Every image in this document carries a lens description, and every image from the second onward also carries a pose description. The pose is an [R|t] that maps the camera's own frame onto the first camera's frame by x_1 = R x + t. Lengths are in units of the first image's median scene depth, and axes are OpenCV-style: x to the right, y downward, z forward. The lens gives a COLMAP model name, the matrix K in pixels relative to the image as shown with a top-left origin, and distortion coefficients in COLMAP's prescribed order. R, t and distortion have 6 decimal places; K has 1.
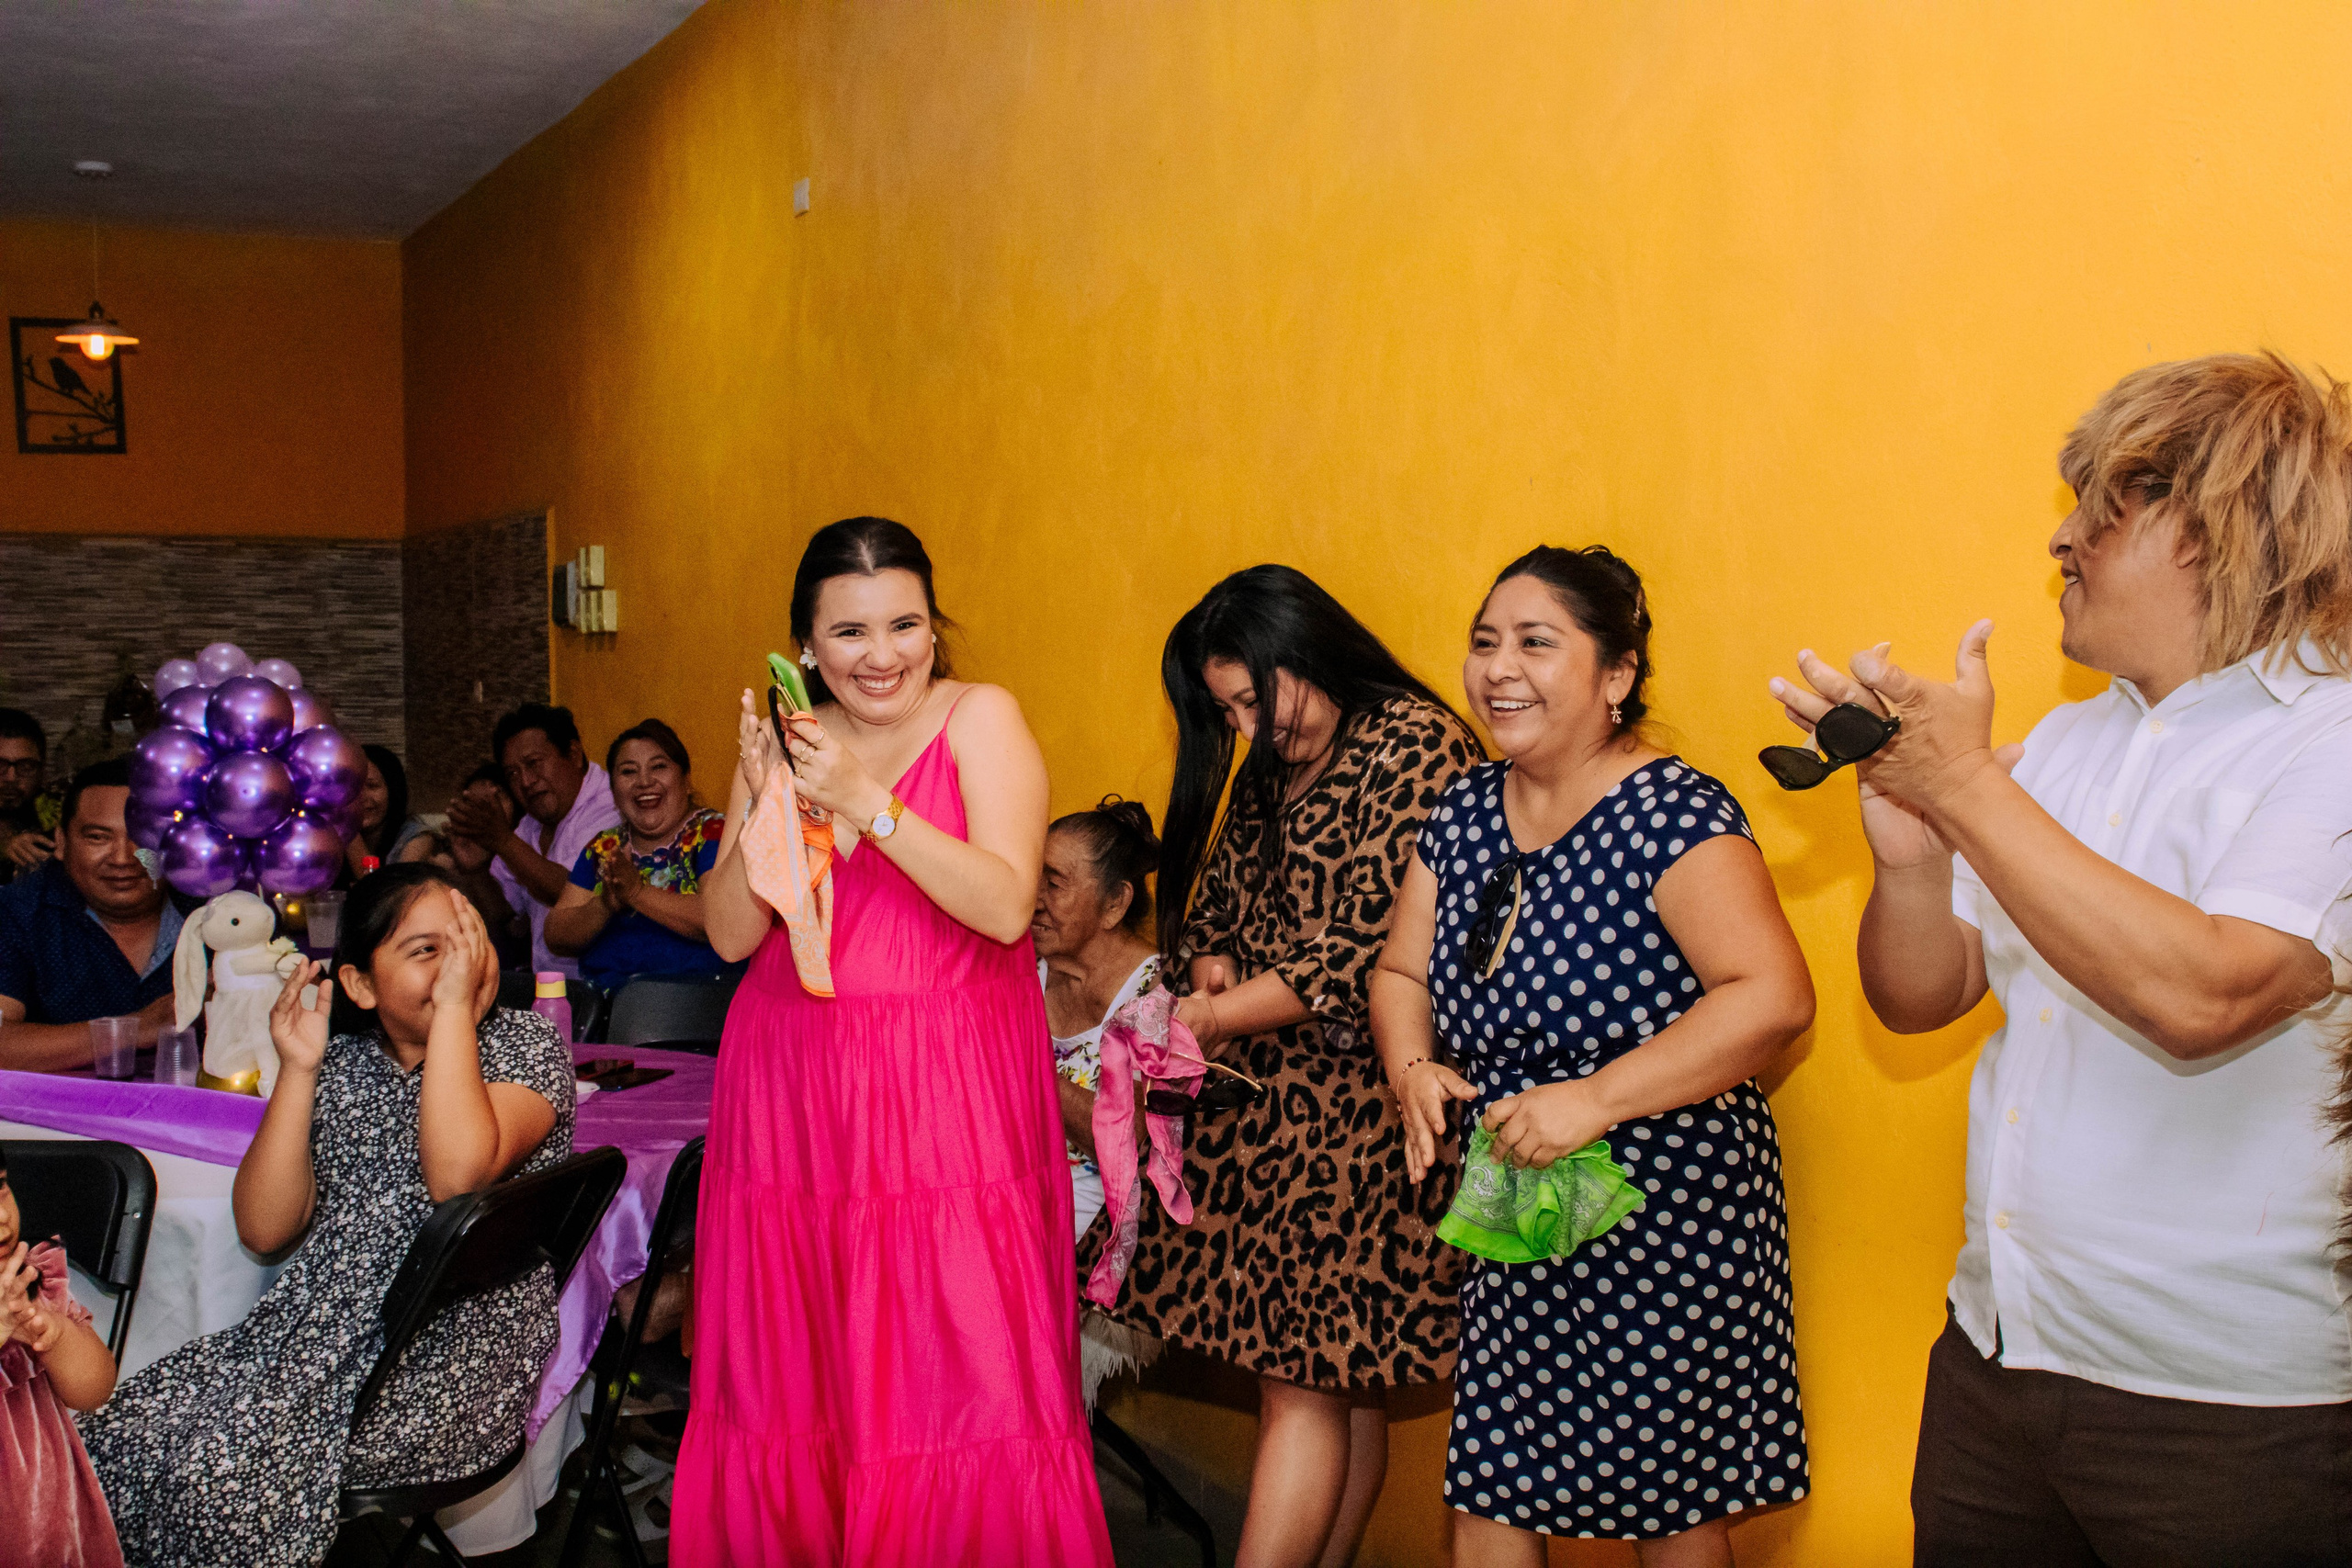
lens RADIAL K [[3037.9, 0, 1176.5], [0, 3037.9, 765.6], [0, 0, 1]] dist [0.084364, 0.000000]
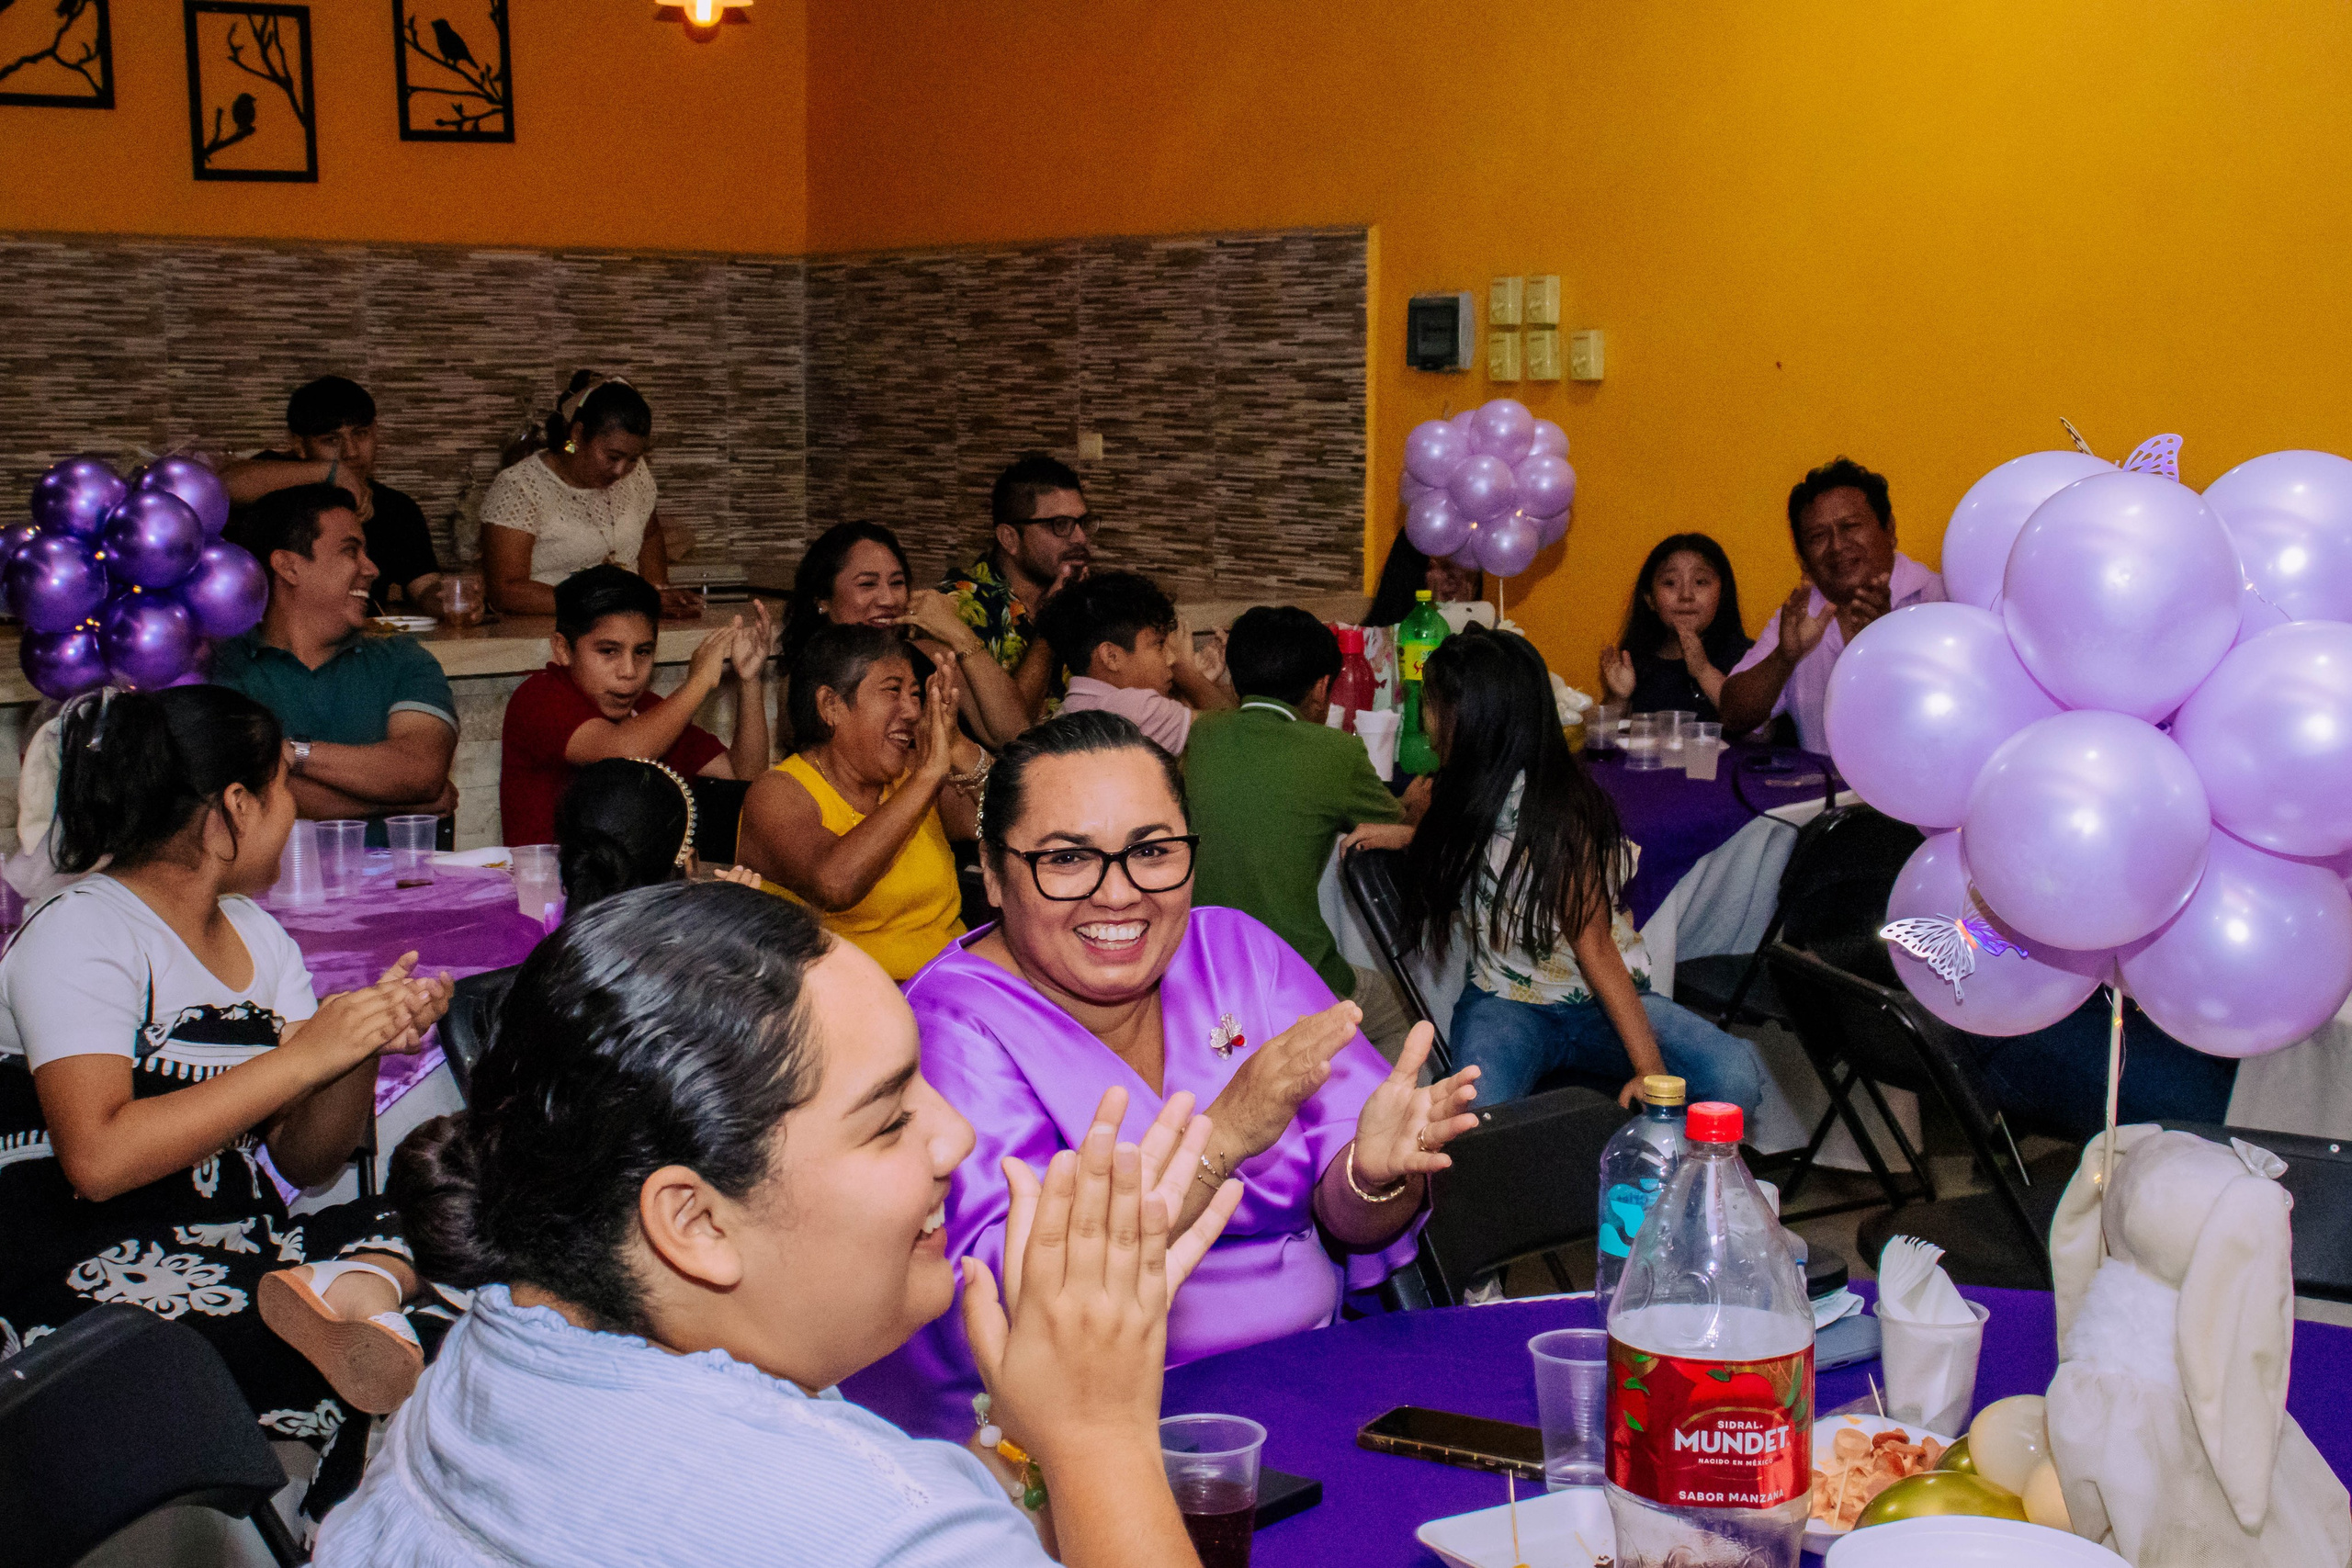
lens RADIAL K [[3436.1, 0, 1082.6], [0, 3436.1, 822.0], [0, 0, 1]] dist [0.035896, 0.000000]
pose [[0.982439, -0.019355, 0.185578, -0.367717], [0.002329, 0.995799, 0.091531, -0.007552], [-0.186570, -0.089492, 0.978357, 0.081433]]
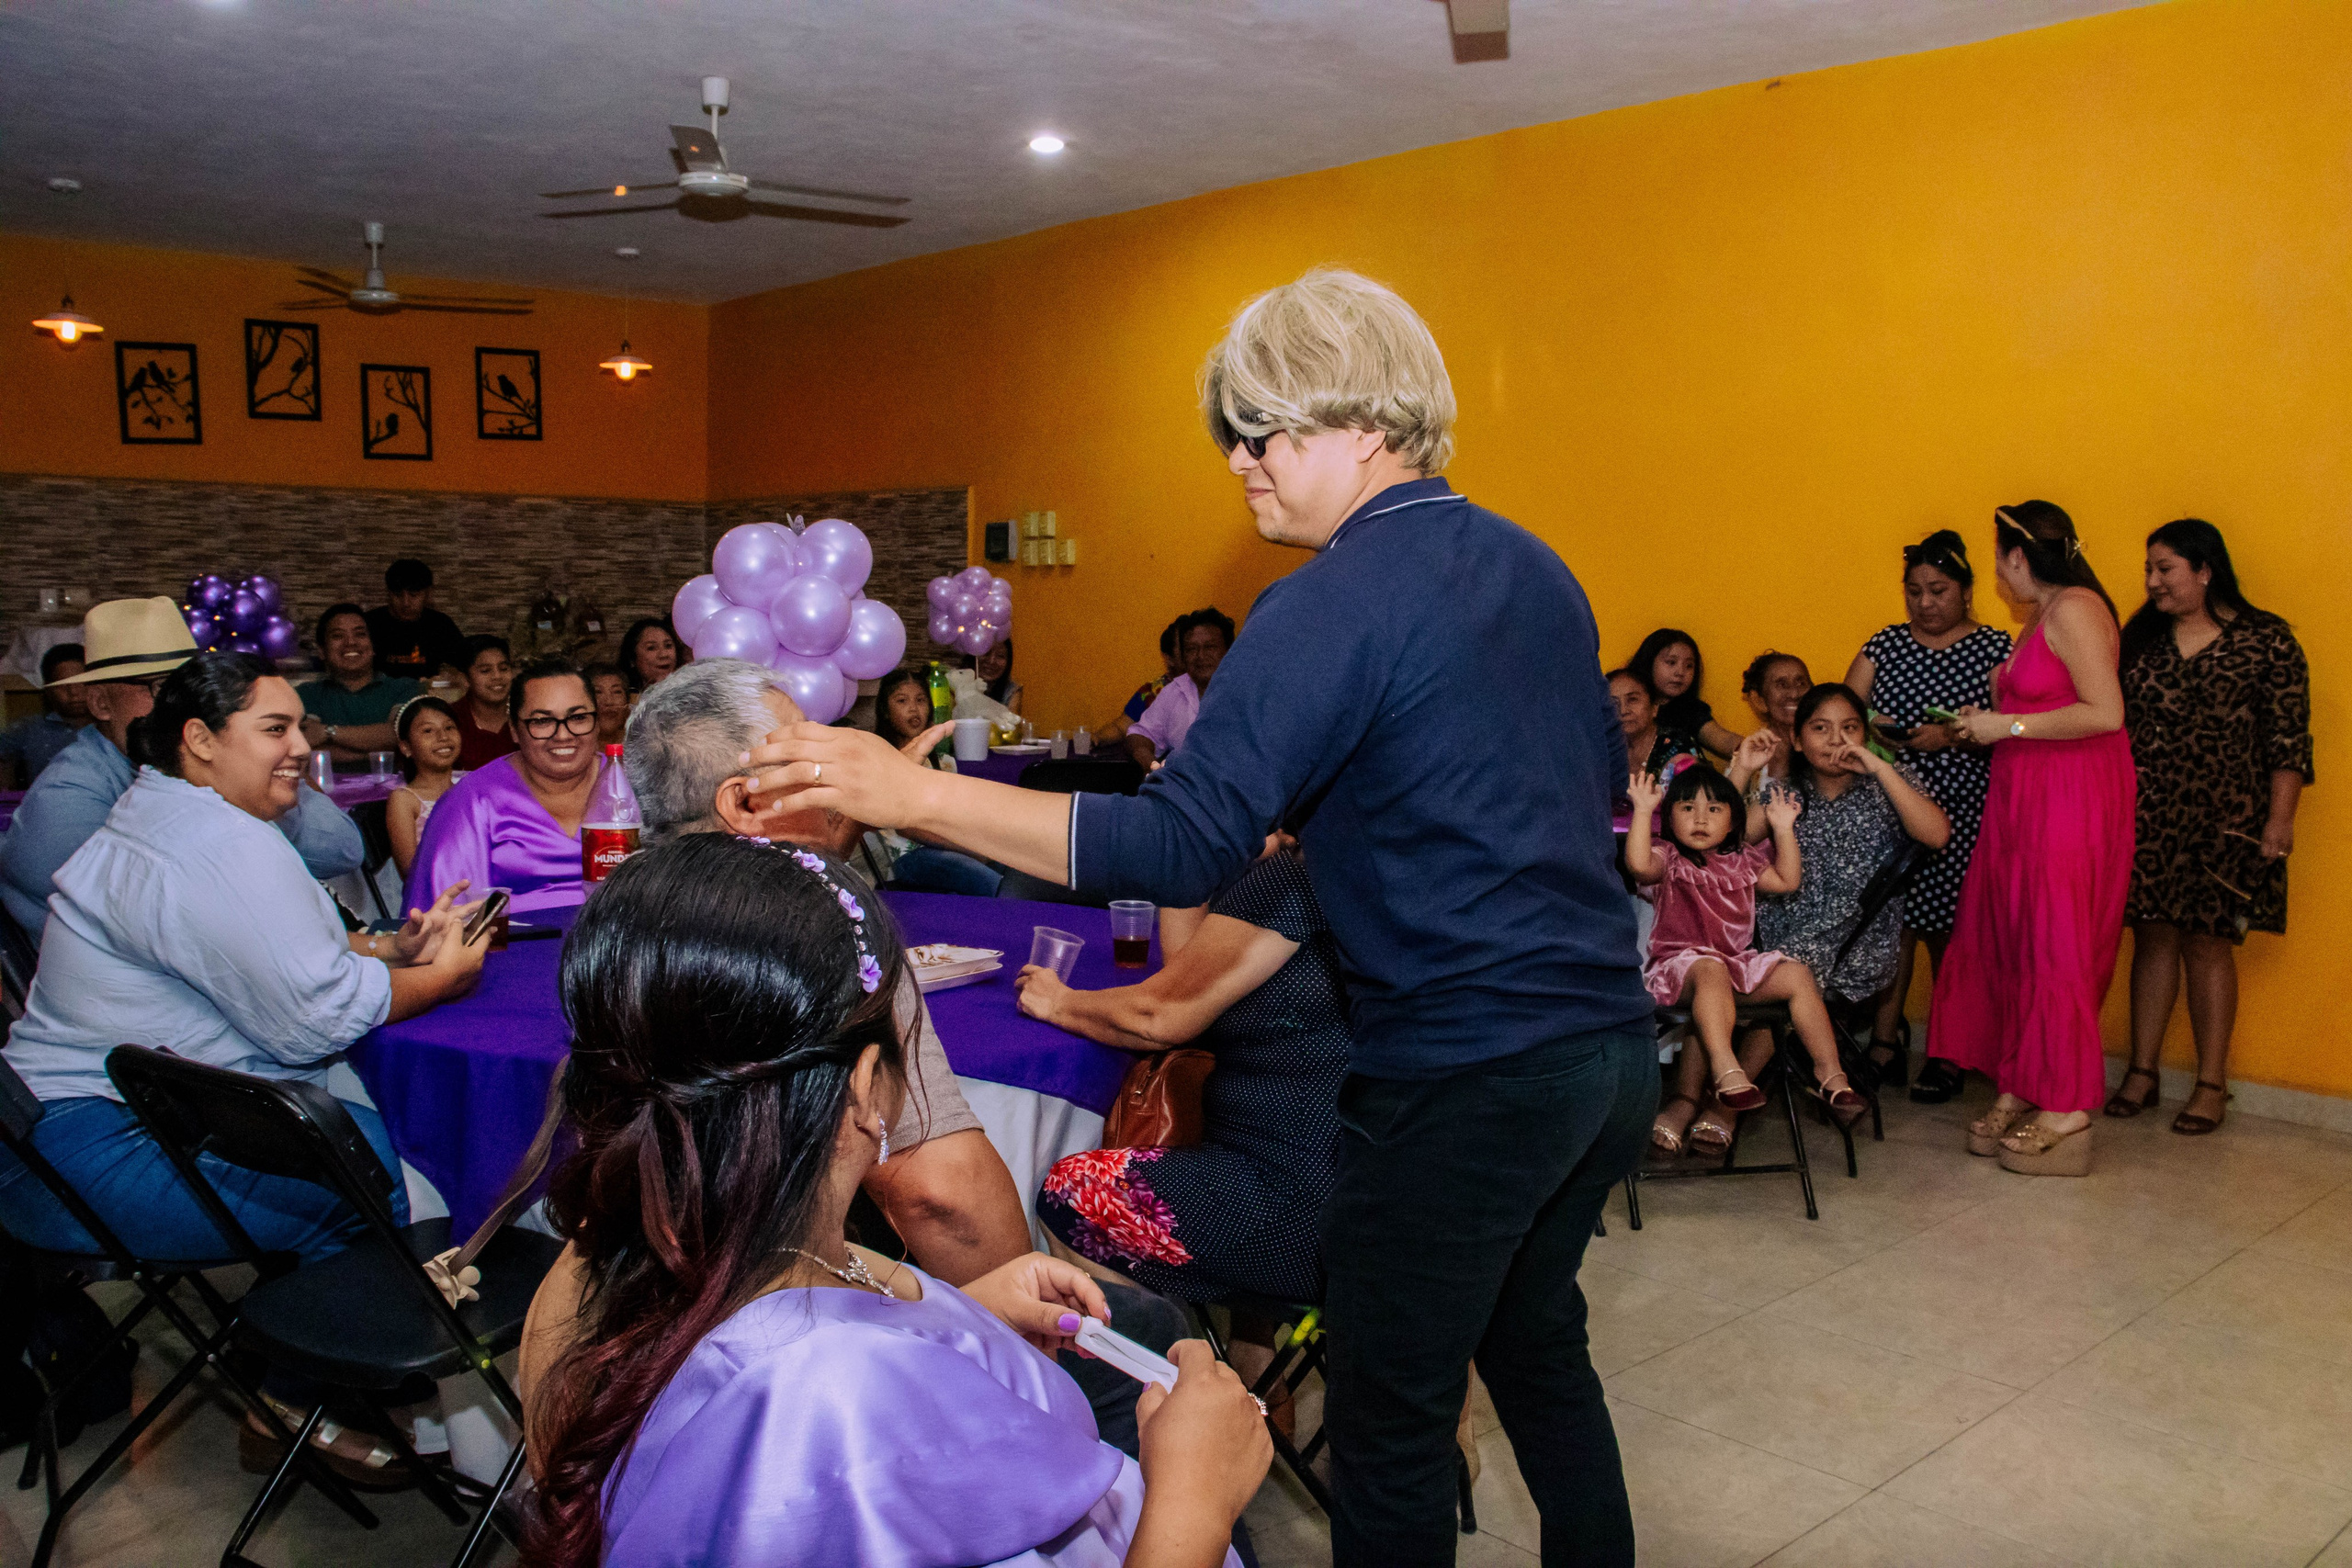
lens RADIAL K [[2107.2, 0, 1174.3], [0, 2107.2, 802.3], [0, 0, 1]] dist [-0.132748, 0.169170]
pose [[0.965625, -0.007366, 0.259836, -0.310498], [-0.008125, 0.998255, 0.058493, 0.011330], [-0.259813, -0.058593, 0.963880, -0.055377]]
